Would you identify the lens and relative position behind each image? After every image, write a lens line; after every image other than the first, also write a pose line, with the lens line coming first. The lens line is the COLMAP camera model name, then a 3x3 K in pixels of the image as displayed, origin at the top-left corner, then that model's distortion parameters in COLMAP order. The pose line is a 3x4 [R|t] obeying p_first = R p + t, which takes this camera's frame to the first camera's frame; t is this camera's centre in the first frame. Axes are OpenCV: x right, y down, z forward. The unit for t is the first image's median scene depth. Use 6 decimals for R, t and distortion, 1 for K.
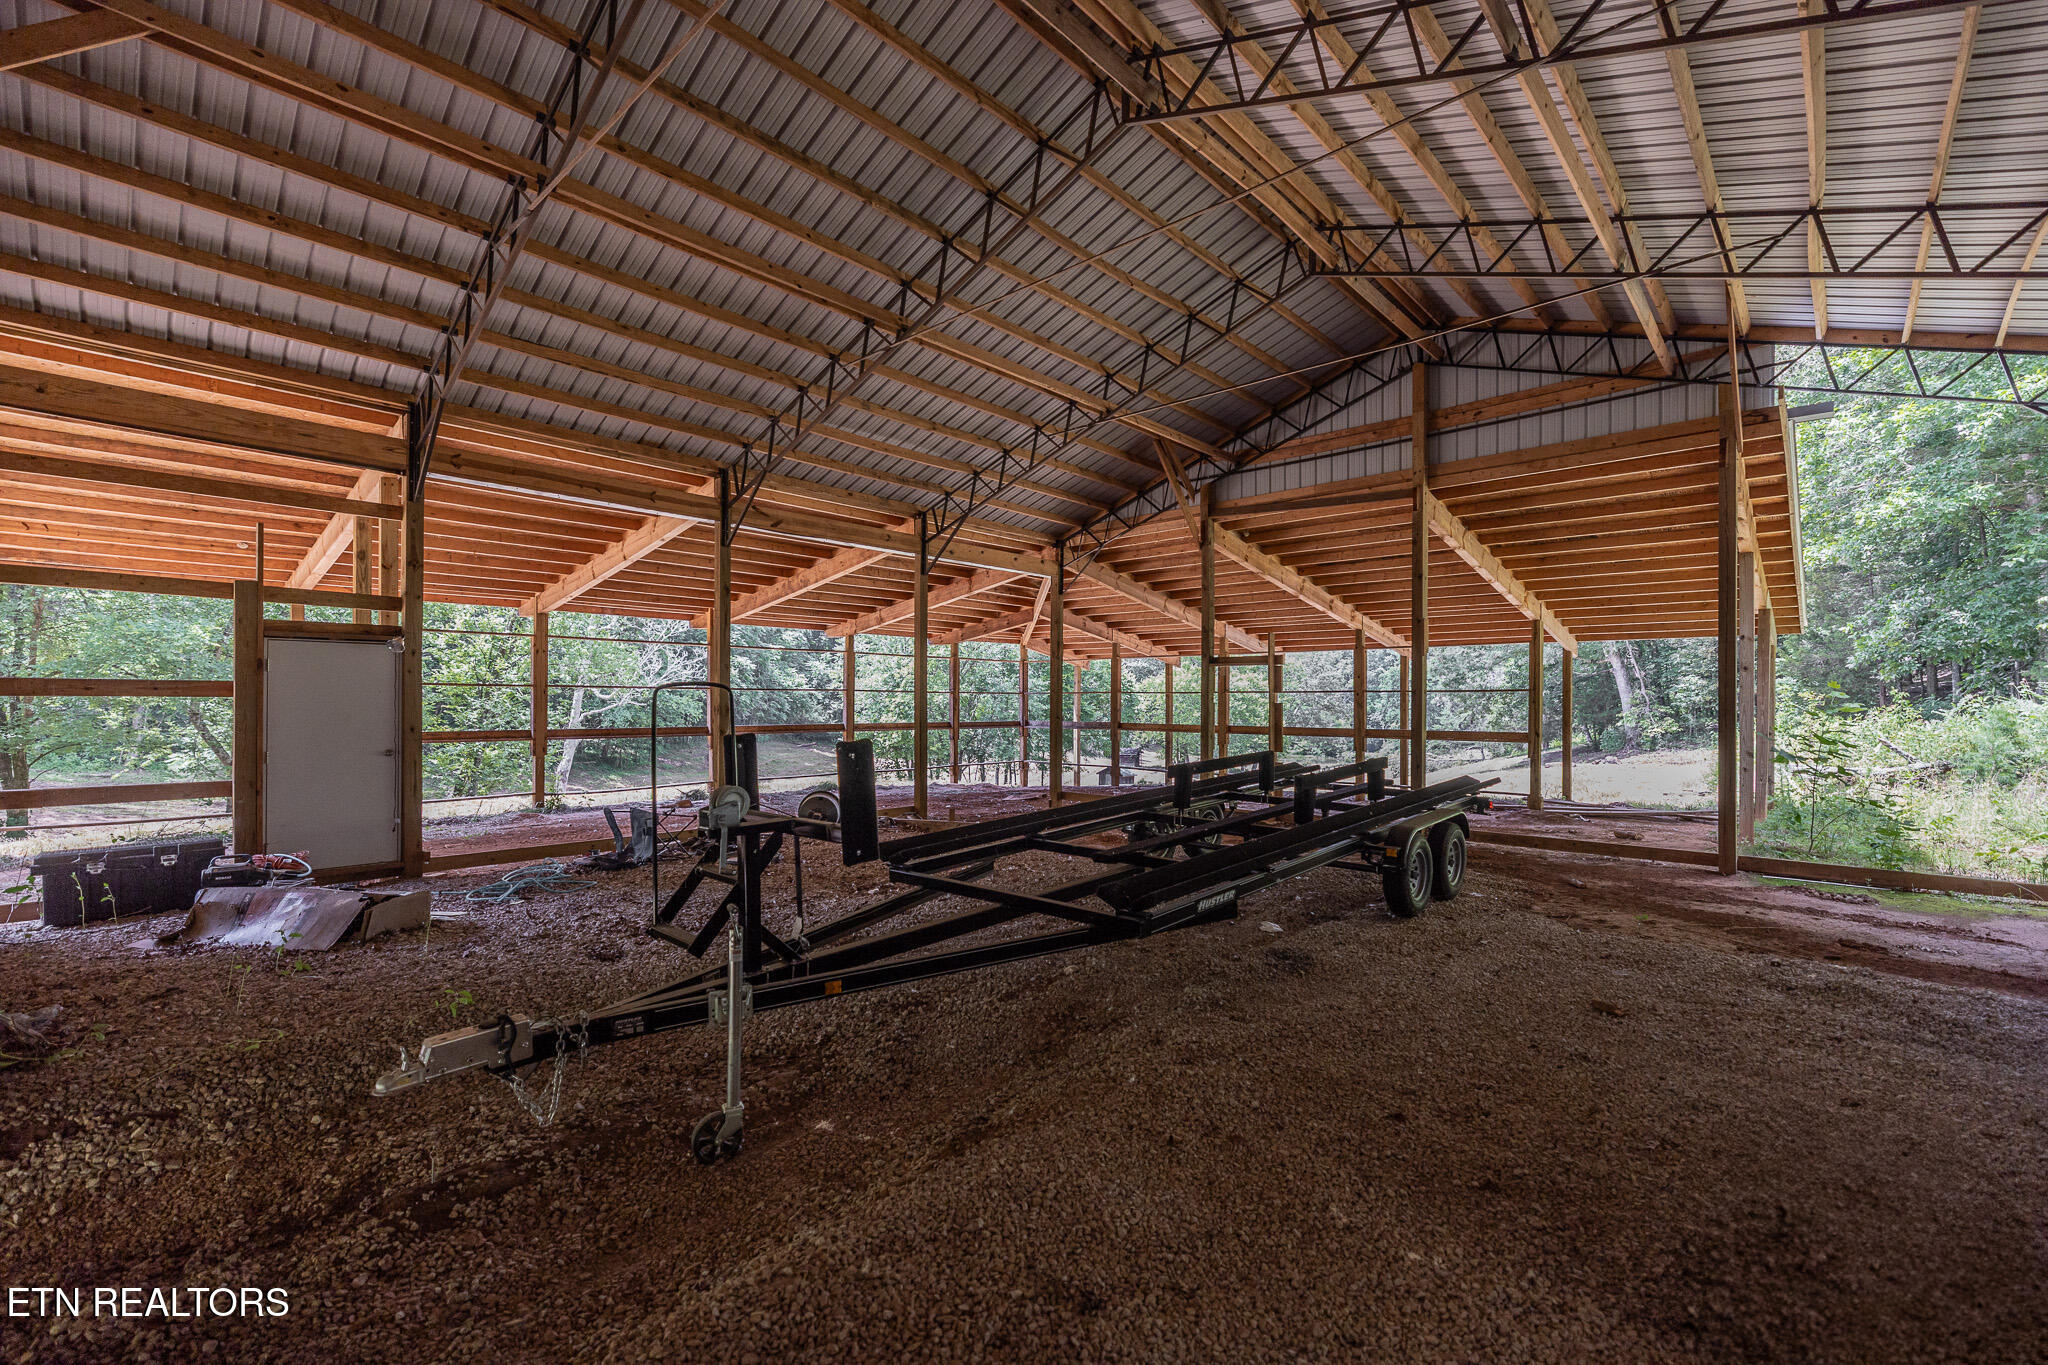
lens RADIAL K [[887.2, 0, 1020.7], [0, 887.2, 683.2], [0, 0, 1]] dist [0.007999, -0.000162]
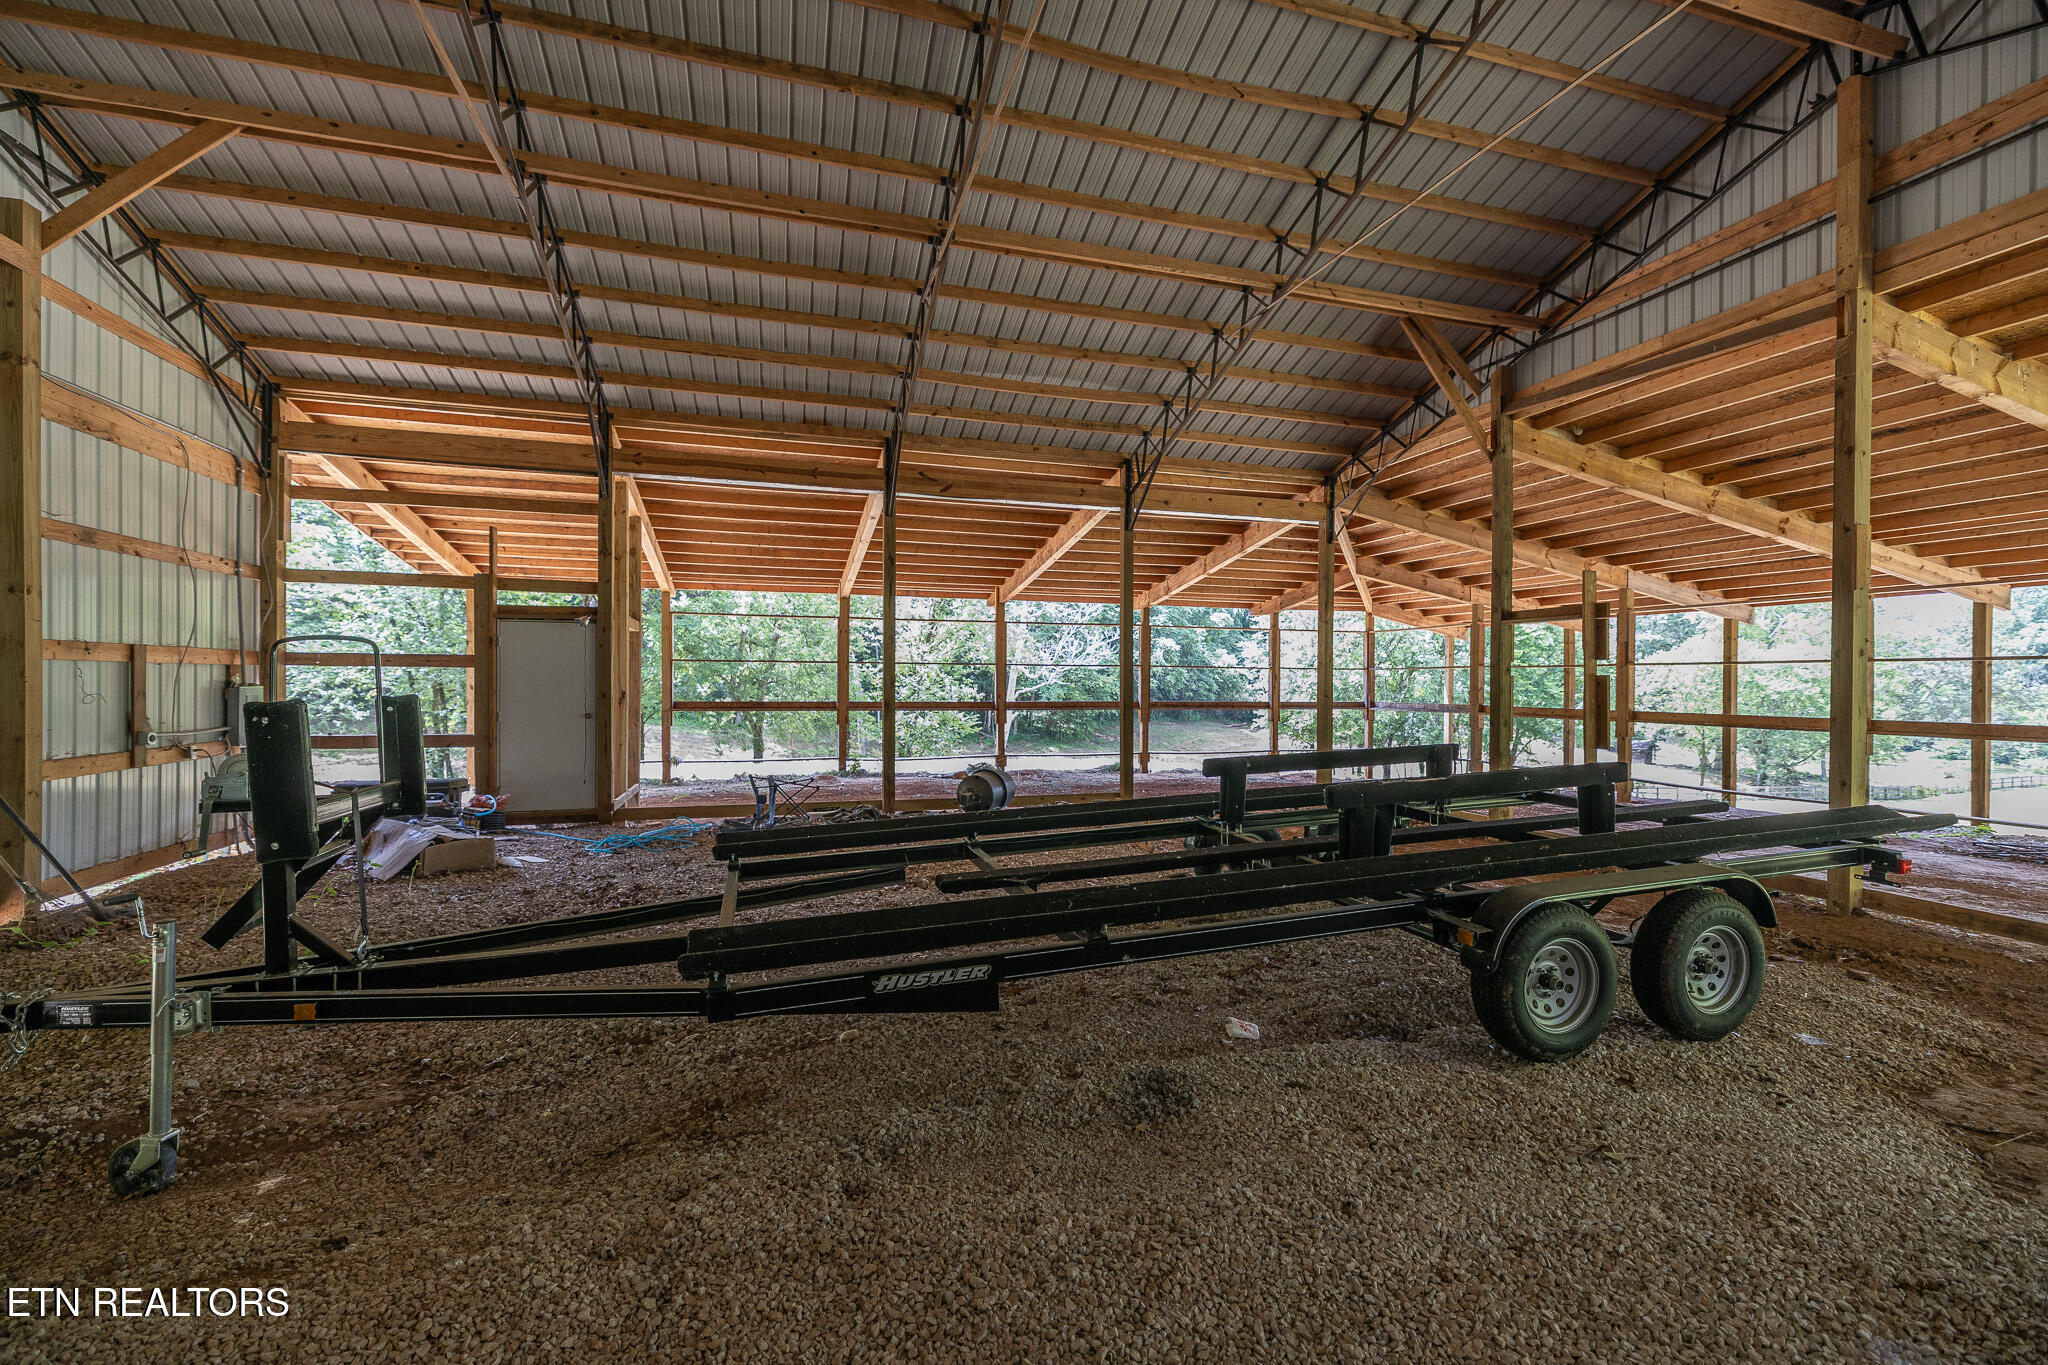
lens RADIAL K [[857.7, 0, 1023.2], [0, 857.7, 669.9], [0, 0, 1]] dist [0.007750, -0.000419]
pose [[0.859255, -0.004825, -0.511526, 0.259005], [0.007446, 0.999968, 0.003075, 0.013763], [0.511494, -0.006451, 0.859263, 0.234858]]
